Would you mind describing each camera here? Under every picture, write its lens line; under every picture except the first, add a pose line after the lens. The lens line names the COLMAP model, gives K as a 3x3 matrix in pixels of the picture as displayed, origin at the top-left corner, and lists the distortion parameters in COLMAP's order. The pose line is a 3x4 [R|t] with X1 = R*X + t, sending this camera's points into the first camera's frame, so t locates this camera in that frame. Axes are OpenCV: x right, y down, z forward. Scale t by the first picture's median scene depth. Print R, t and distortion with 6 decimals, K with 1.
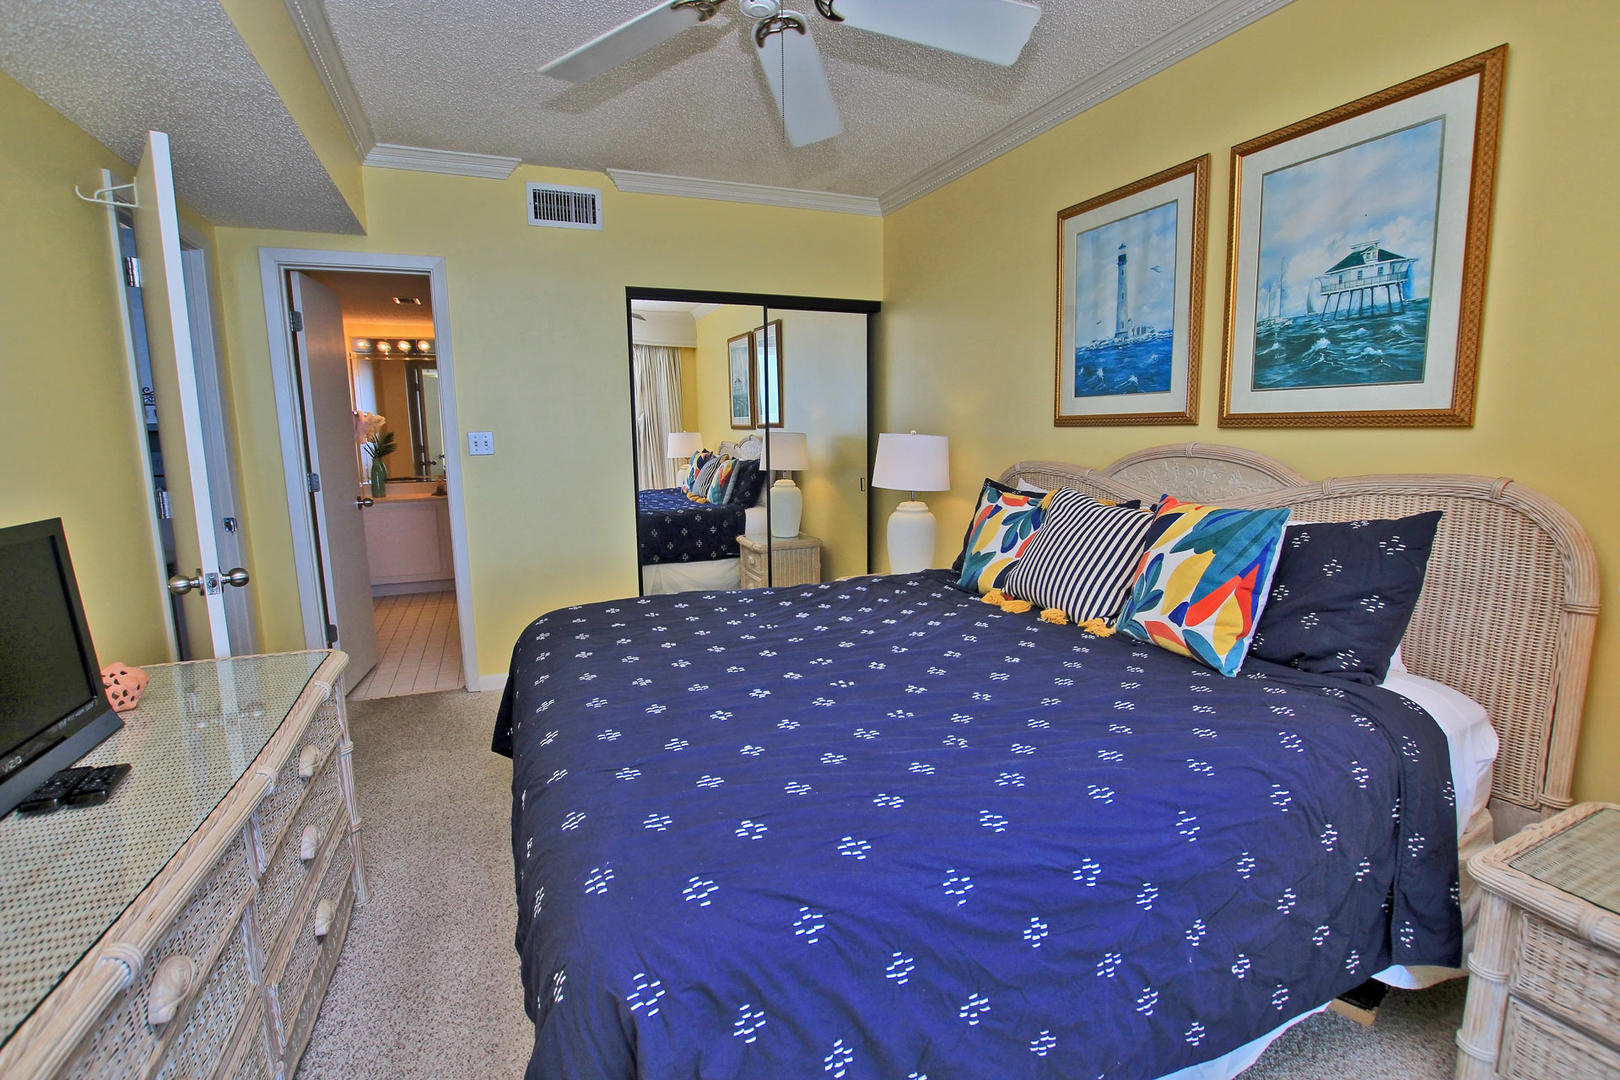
lens RADIAL K [[752.0, 0, 810.2], [0, 752.0, 545.2], [0, 0, 1]] dist [-0.033680, 0.005065]
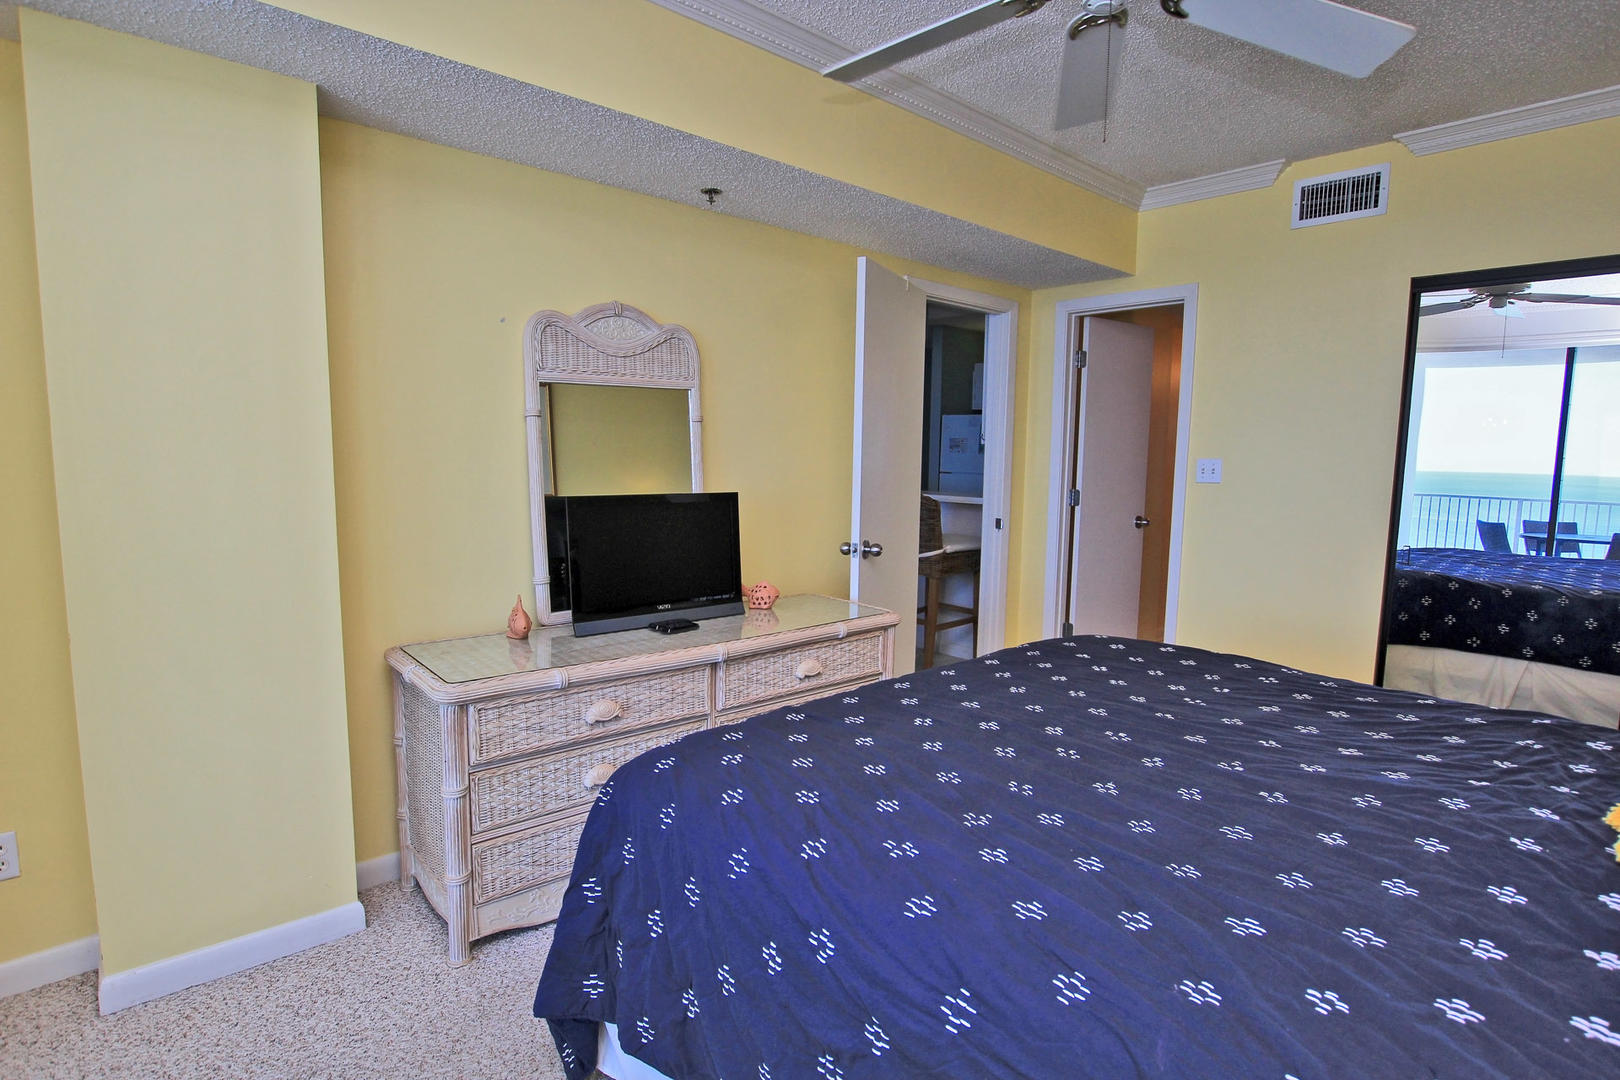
lens RADIAL K [[819.6, 0, 810.0], [0, 819.6, 540.0], [0, 0, 1]] dist [-0.015389, 0.000566]
pose [[0.341076, 0.118188, -0.932576, 0.598549], [-0.166866, 0.983922, 0.063666, -0.050015], [0.925107, 0.133901, 0.355314, 0.277019]]
